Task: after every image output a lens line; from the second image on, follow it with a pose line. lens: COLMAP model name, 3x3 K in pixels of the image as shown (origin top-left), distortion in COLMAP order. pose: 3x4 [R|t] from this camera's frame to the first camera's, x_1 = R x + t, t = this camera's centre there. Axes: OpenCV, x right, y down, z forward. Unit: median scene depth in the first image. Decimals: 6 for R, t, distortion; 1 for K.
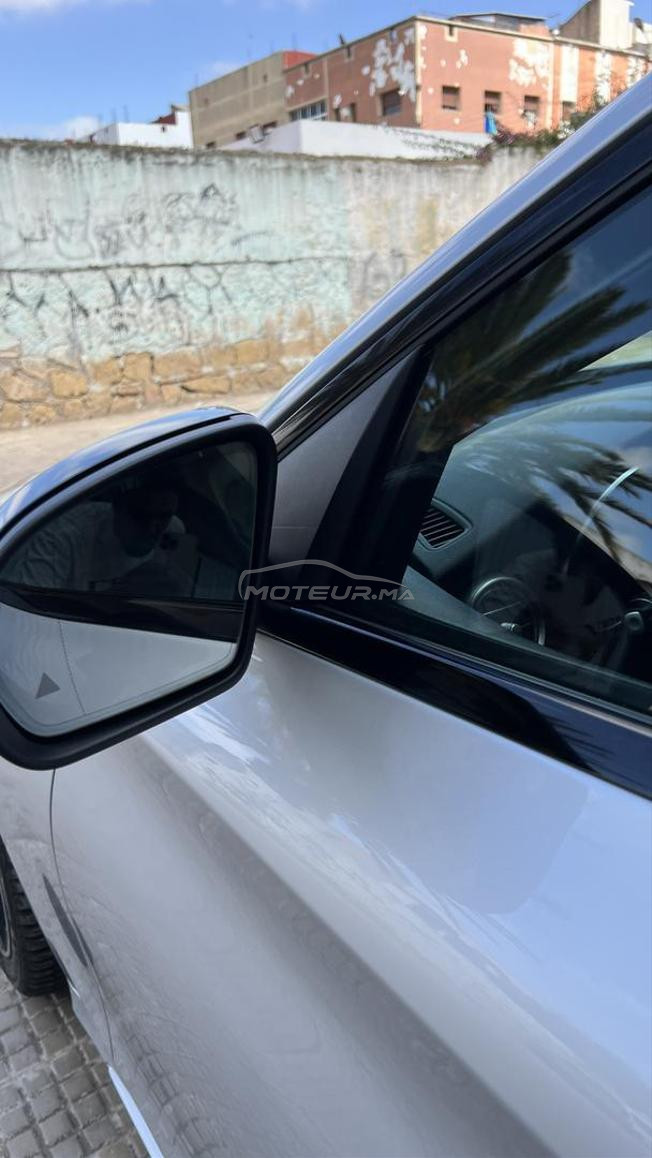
lens RADIAL K [[866.4, 0, 334.5], [0, 866.4, 583.9], [0, 0, 1]] dist [-0.005781, -0.010302]
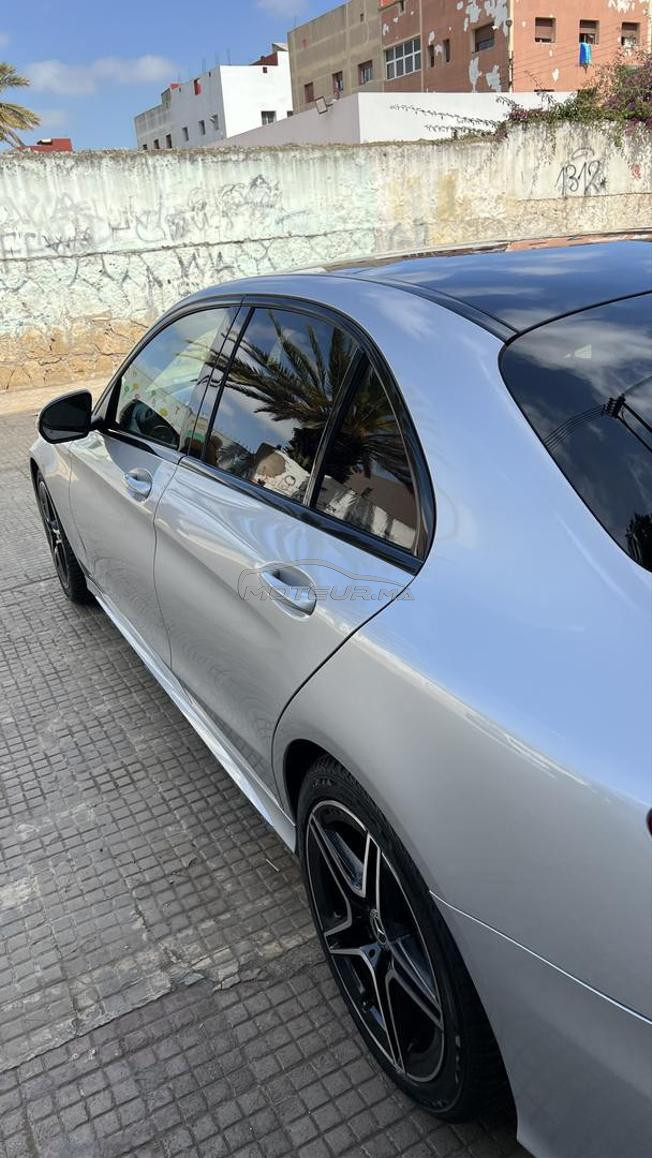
lens RADIAL K [[866.4, 0, 318.1], [0, 866.4, 576.6], [0, 0, 1]] dist [-0.005781, -0.010302]
pose [[0.990689, 0.023884, -0.134033, 0.115187], [-0.015819, 0.998017, 0.060922, 0.033859], [0.135222, -0.058234, 0.989102, -0.236750]]
